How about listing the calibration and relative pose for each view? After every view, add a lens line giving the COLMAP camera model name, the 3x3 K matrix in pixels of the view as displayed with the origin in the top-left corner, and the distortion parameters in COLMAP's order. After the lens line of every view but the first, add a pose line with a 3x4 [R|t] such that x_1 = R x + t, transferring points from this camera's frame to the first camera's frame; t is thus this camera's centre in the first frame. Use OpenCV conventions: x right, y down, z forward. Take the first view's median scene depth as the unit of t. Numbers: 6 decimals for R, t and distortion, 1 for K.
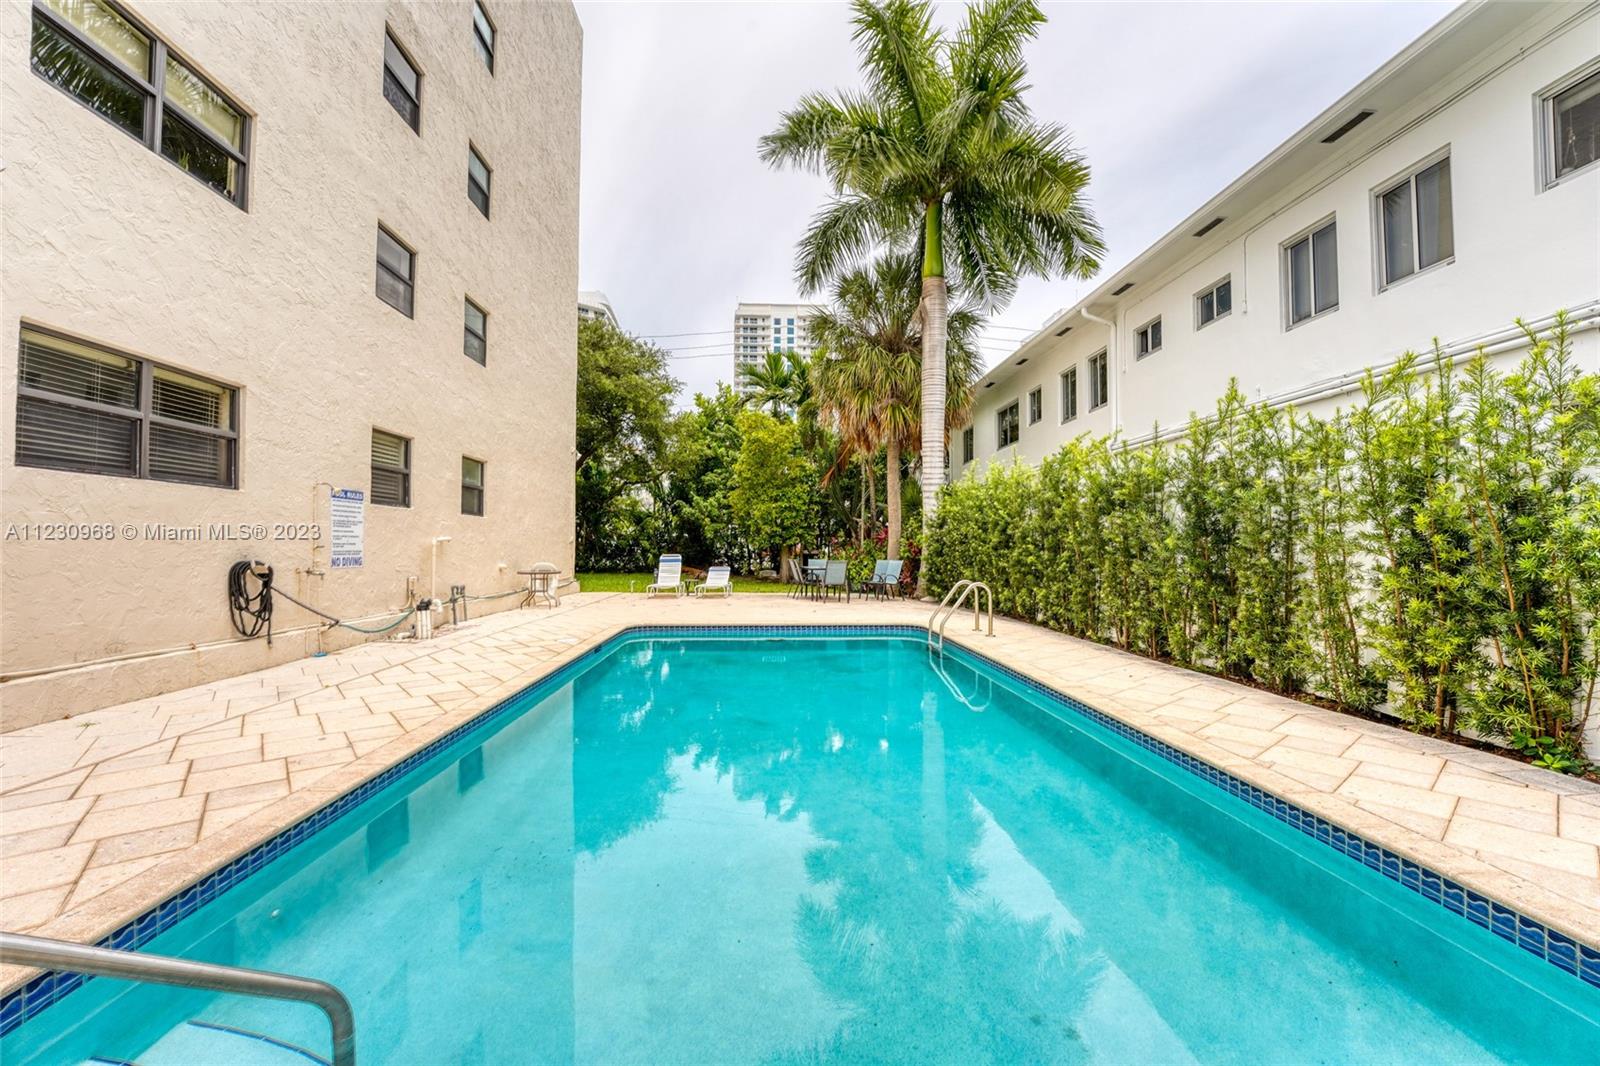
lens RADIAL K [[660.9, 0, 800.0], [0, 660.9, 533.0], [0, 0, 1]] dist [-0.012174, 0.000294]
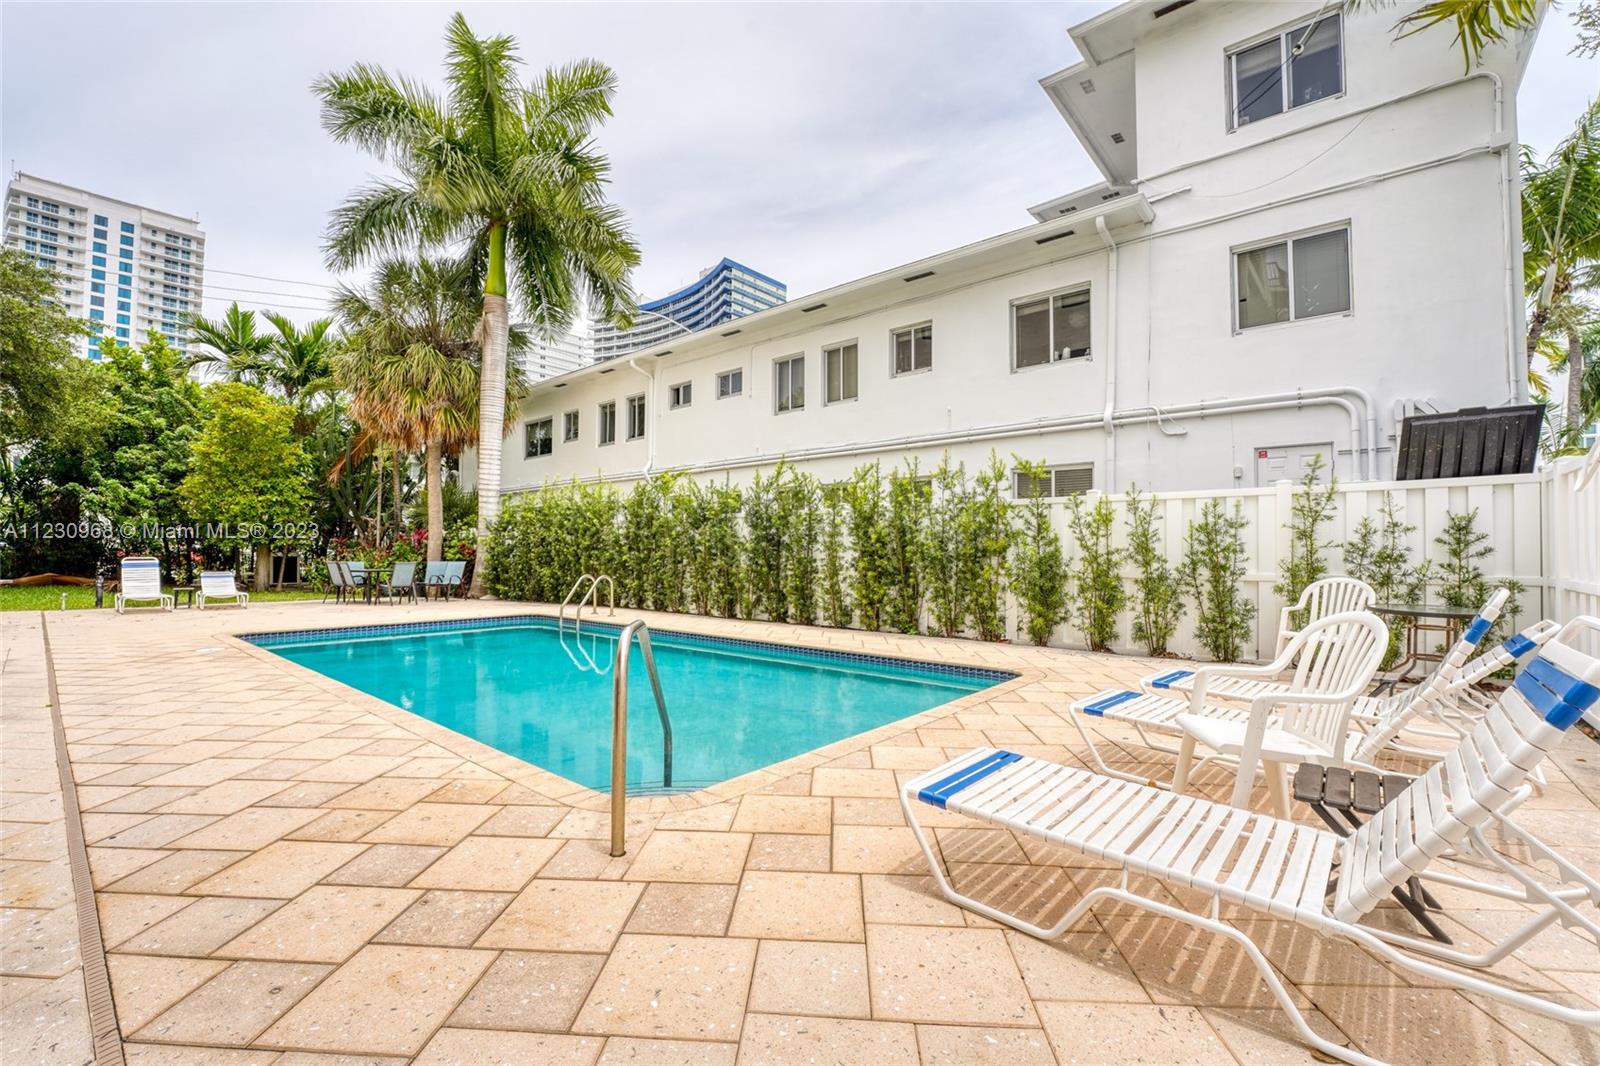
lens RADIAL K [[679.5, 0, 797.0], [0, 679.5, 551.1], [0, 0, 1]] dist [-0.001100, -0.000027]
pose [[0.692801, -0.000203, 0.721129, -0.276285], [-0.016810, 0.999724, 0.016430, -0.001069], [-0.720933, -0.023505, 0.692606, -0.132356]]
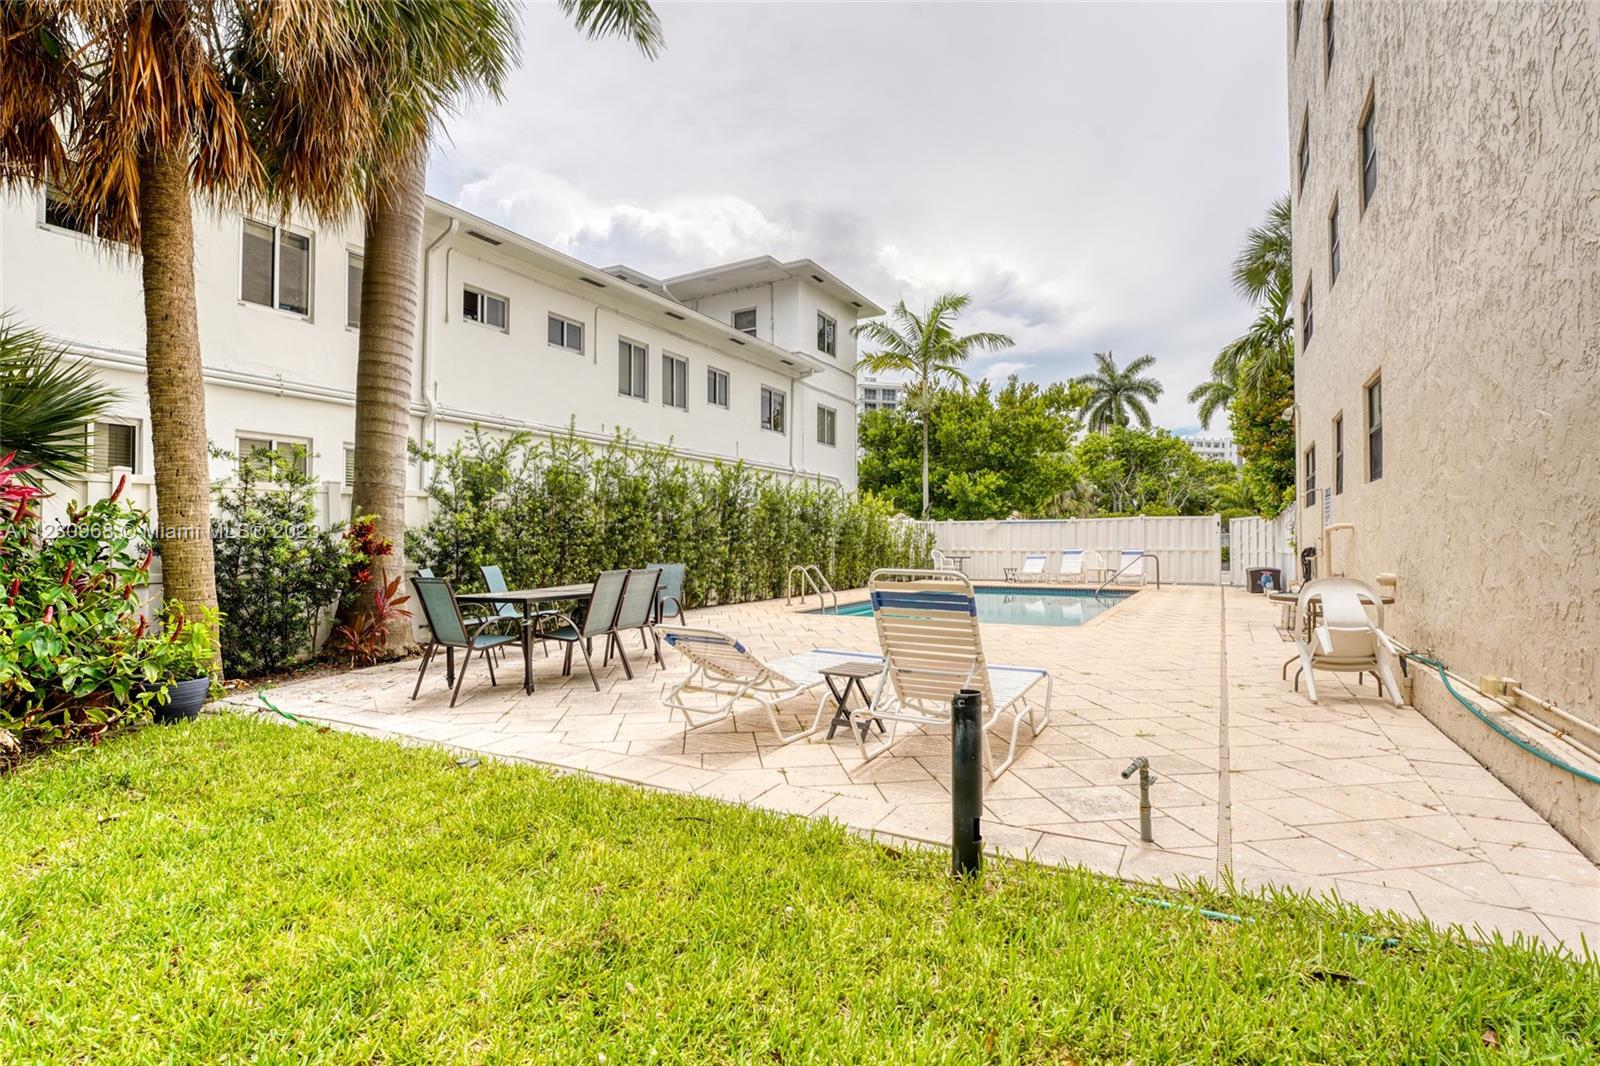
lens RADIAL K [[717.0, 0, 795.7], [0, 717.0, 514.5], [0, 0, 1]] dist [0.000777, 0.000079]
pose [[-0.836832, 0.014550, 0.547267, -0.315362], [-0.016723, 0.998501, -0.052119, 0.026874], [-0.547205, -0.052767, -0.835334, 1.382153]]
